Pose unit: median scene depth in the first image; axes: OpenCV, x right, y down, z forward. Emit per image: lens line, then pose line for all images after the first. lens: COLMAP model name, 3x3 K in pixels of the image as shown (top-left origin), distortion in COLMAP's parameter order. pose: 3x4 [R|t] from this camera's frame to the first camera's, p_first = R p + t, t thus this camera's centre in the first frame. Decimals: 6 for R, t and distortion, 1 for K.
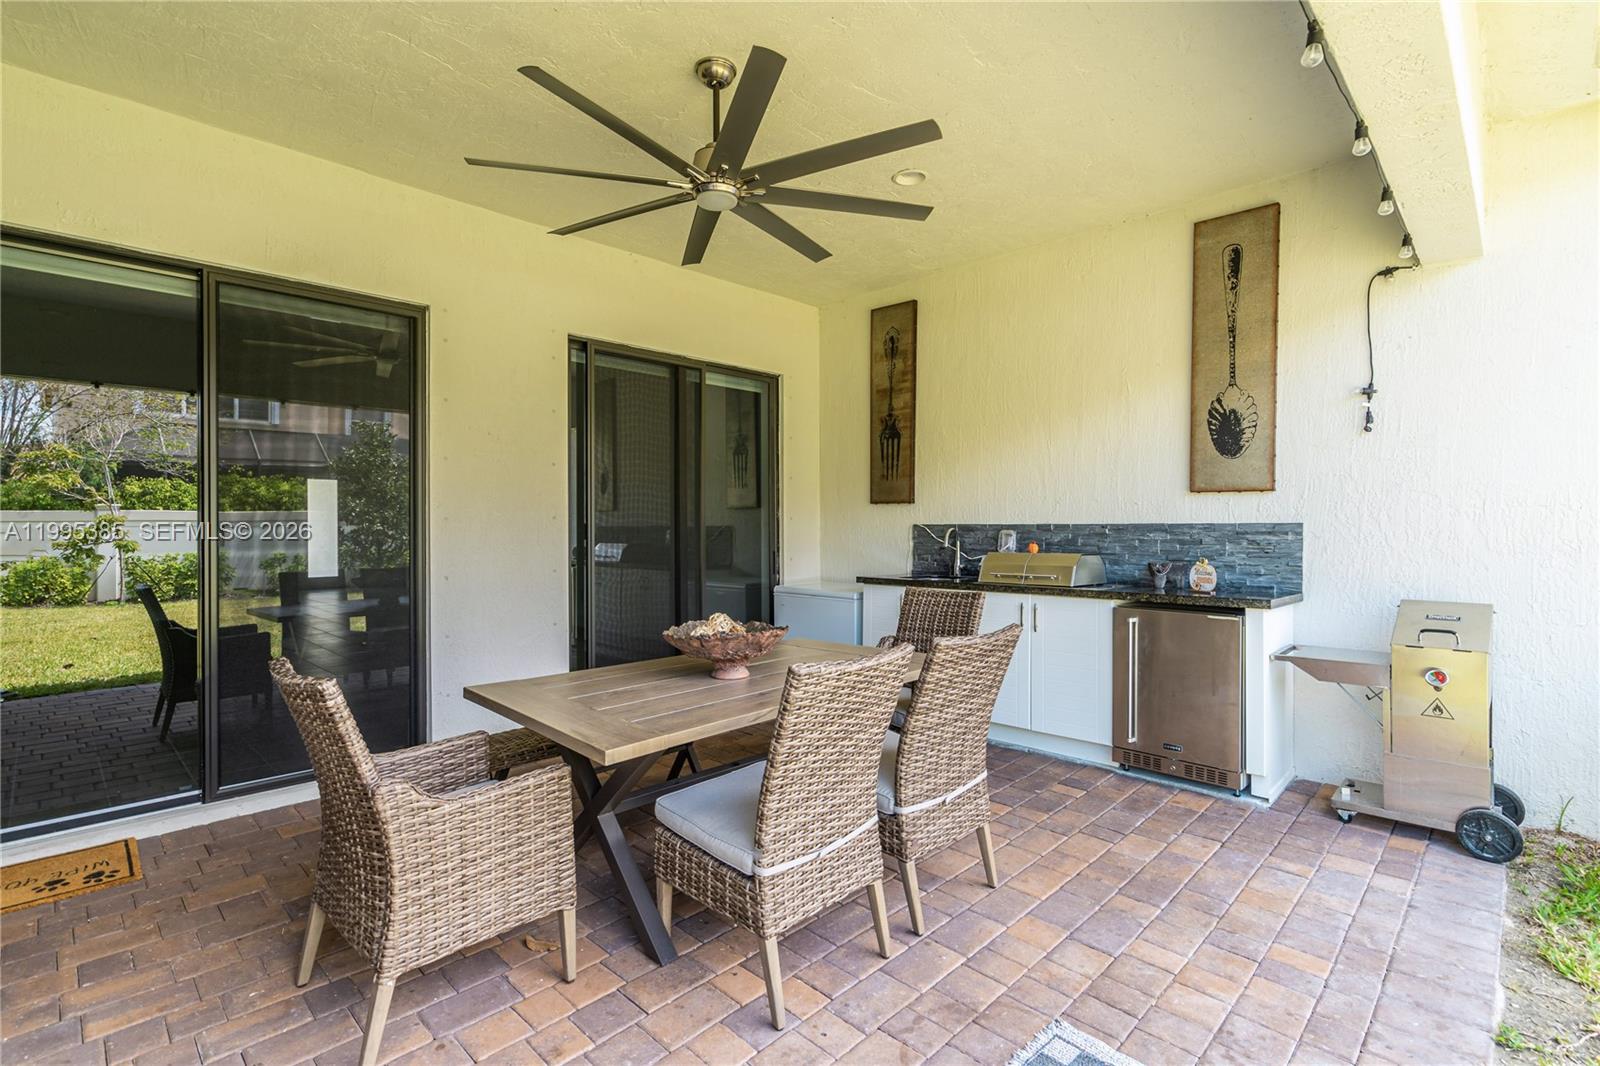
lens RADIAL K [[736.8, 0, 796.9], [0, 736.8, 526.5], [0, 0, 1]] dist [0.000053, 0.000212]
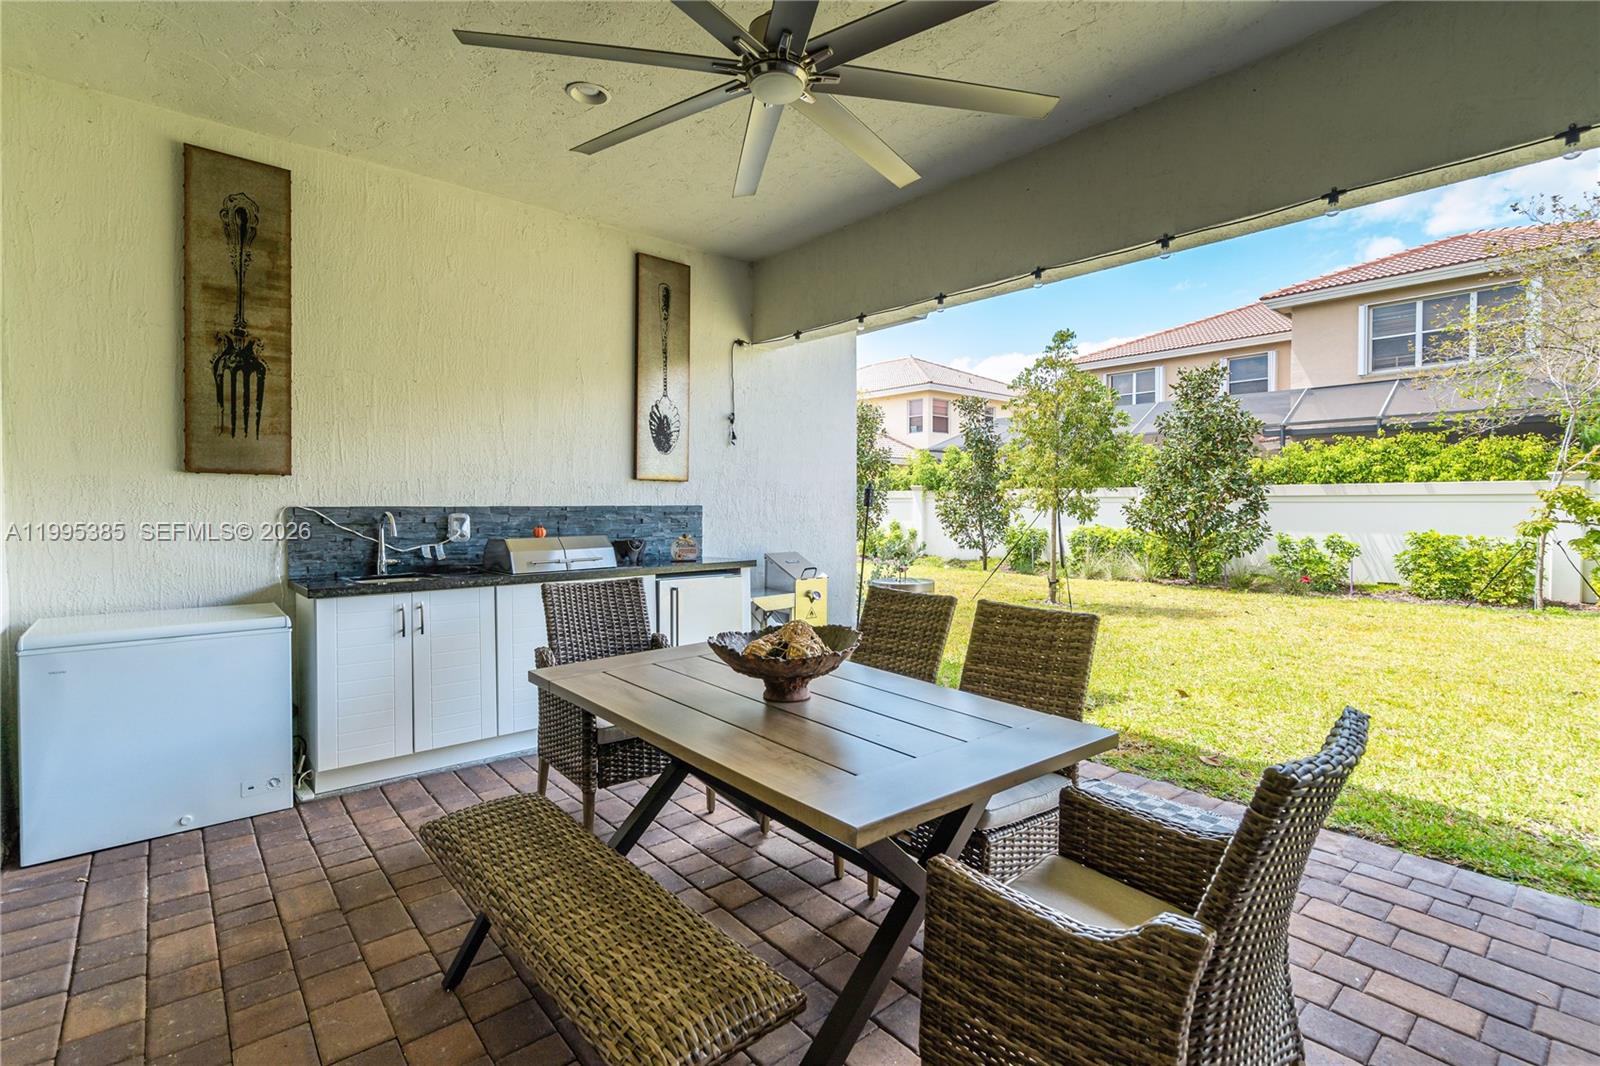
lens RADIAL K [[736.8, 0, 797.6], [0, 736.8, 523.8], [0, 0, 1]] dist [0.000053, 0.000212]
pose [[0.084370, -0.019381, 0.996246, -0.539602], [0.008296, 0.999790, 0.018747, 0.004079], [-0.996400, 0.006684, 0.084513, 0.556271]]
